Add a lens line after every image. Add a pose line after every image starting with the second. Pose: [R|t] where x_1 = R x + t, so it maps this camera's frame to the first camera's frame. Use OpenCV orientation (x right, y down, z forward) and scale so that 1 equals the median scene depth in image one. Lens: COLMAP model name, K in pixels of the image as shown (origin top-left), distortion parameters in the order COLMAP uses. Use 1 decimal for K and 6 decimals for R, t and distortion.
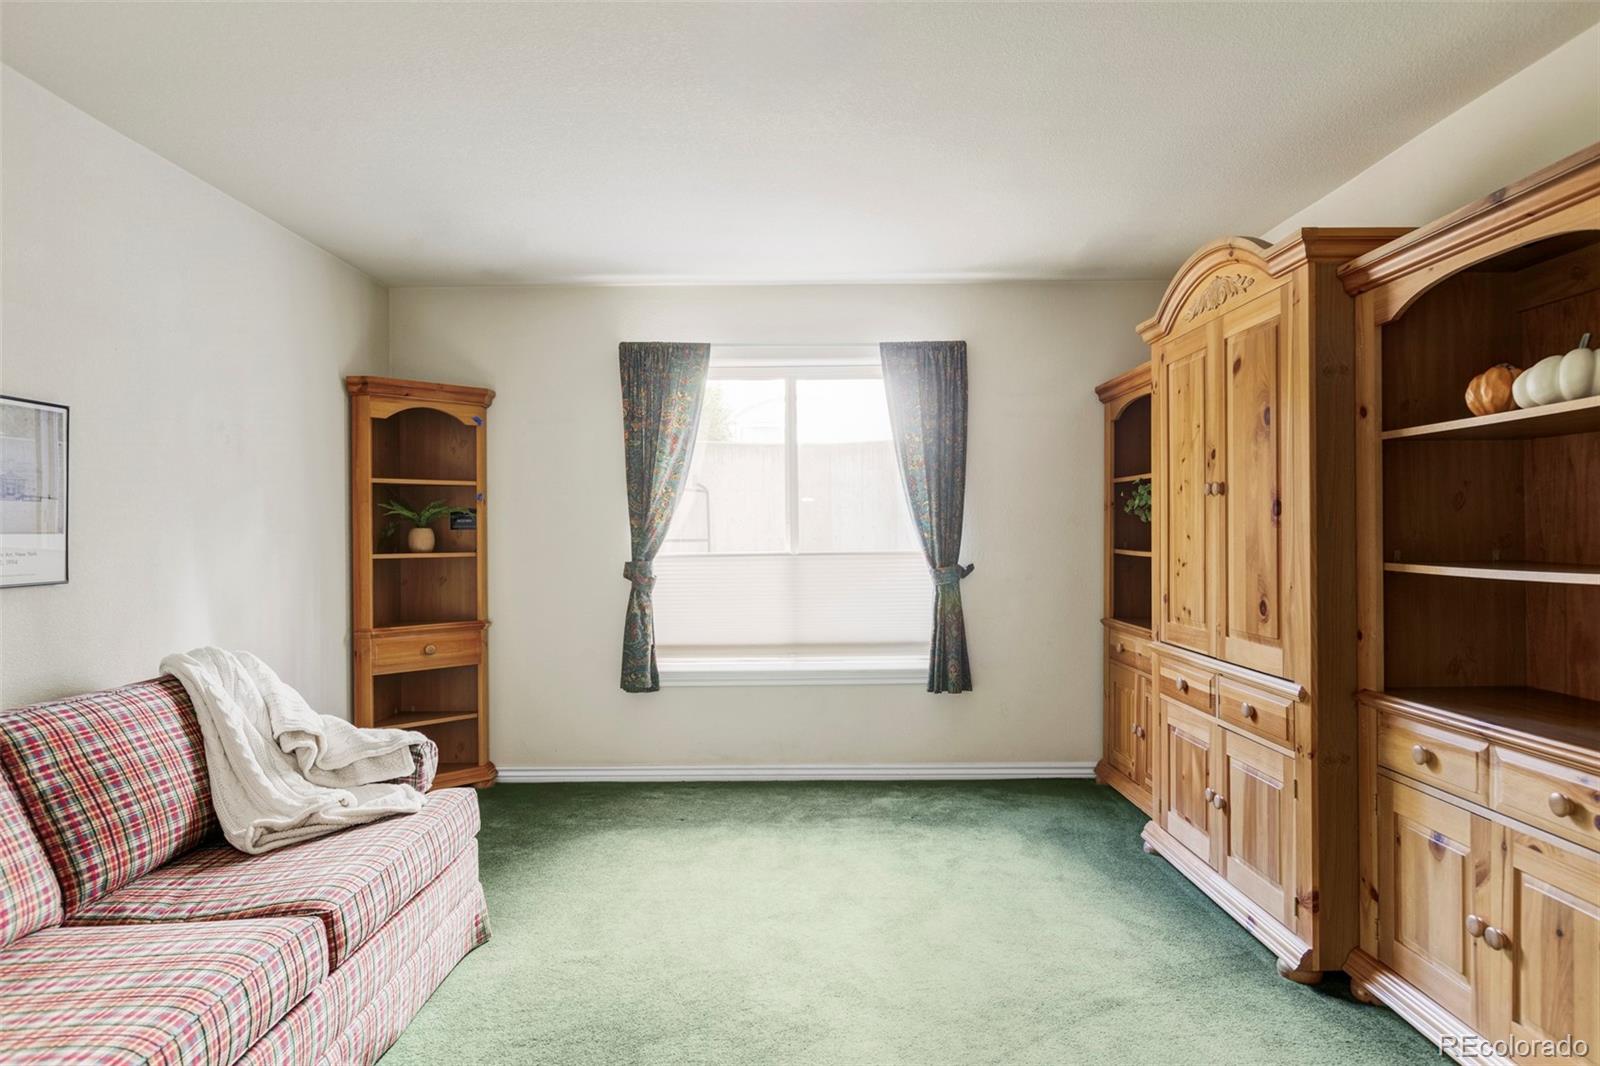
lens RADIAL K [[960.2, 0, 800.0], [0, 960.2, 533.0], [0, 0, 1]] dist [0.000368, 0.000082]
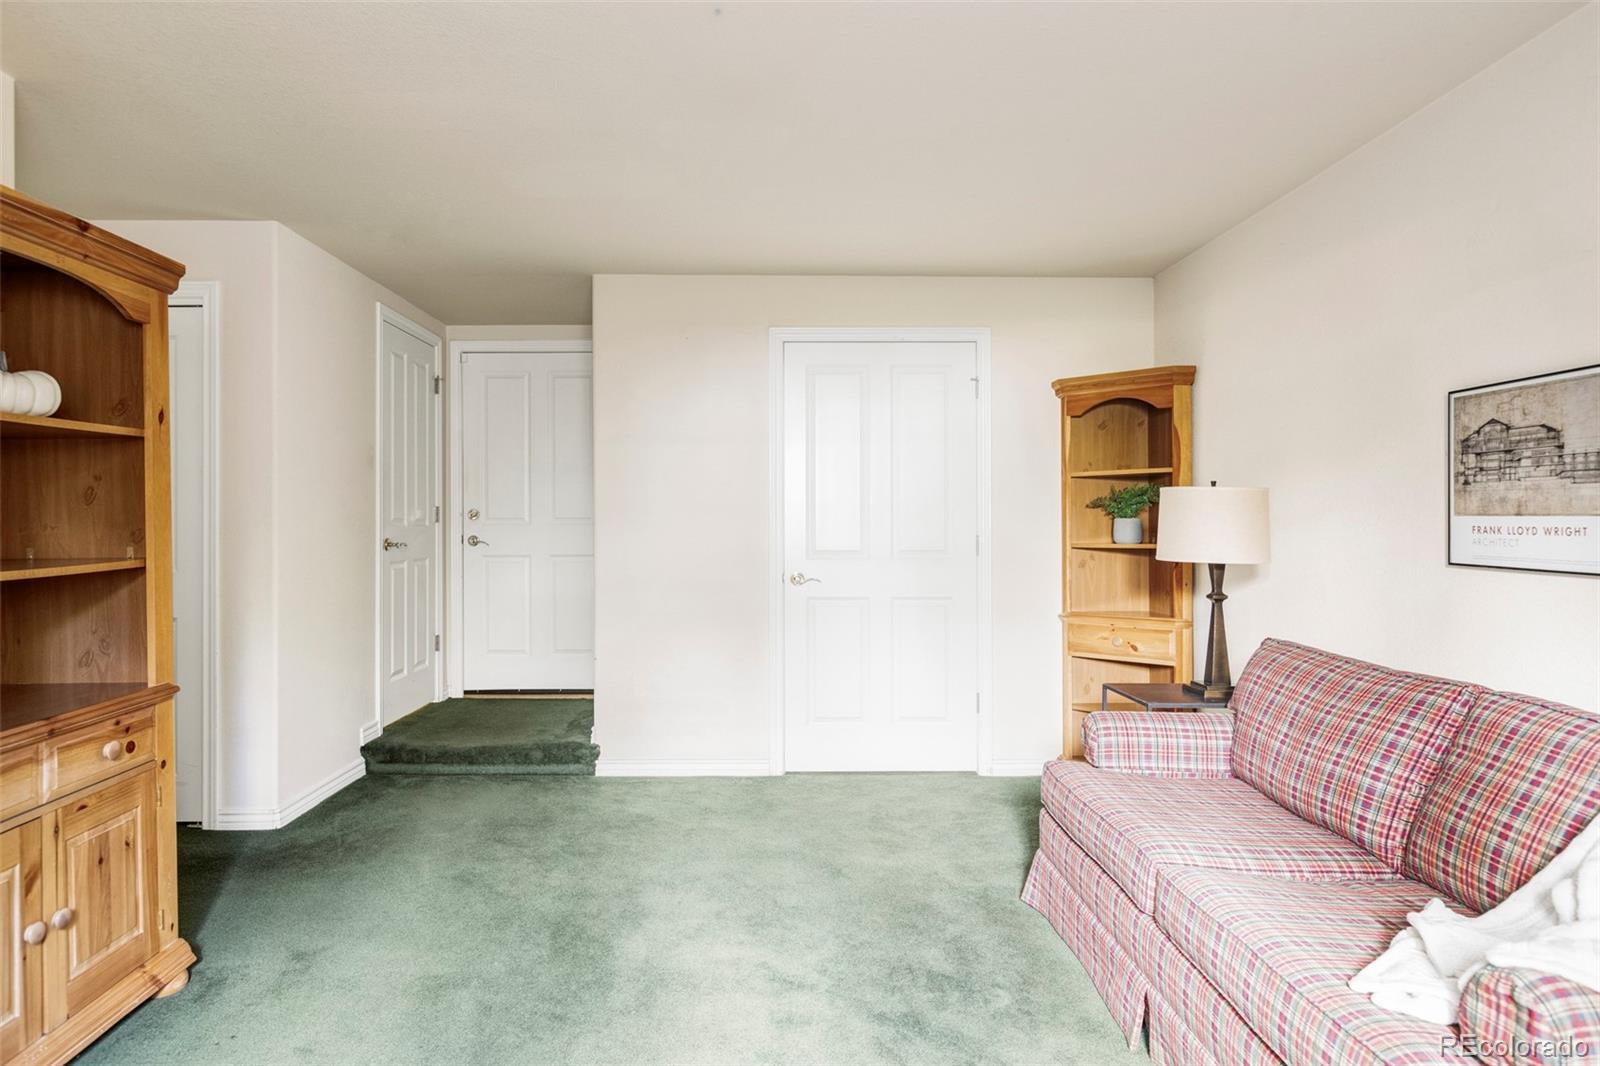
lens RADIAL K [[960.2, 0, 800.0], [0, 960.2, 533.0], [0, 0, 1]] dist [0.000368, 0.000082]
pose [[-0.999009, 0.002590, -0.044433, -0.023033], [0.001457, 0.999673, 0.025514, -0.018286], [0.044484, 0.025424, -0.998687, 2.072334]]
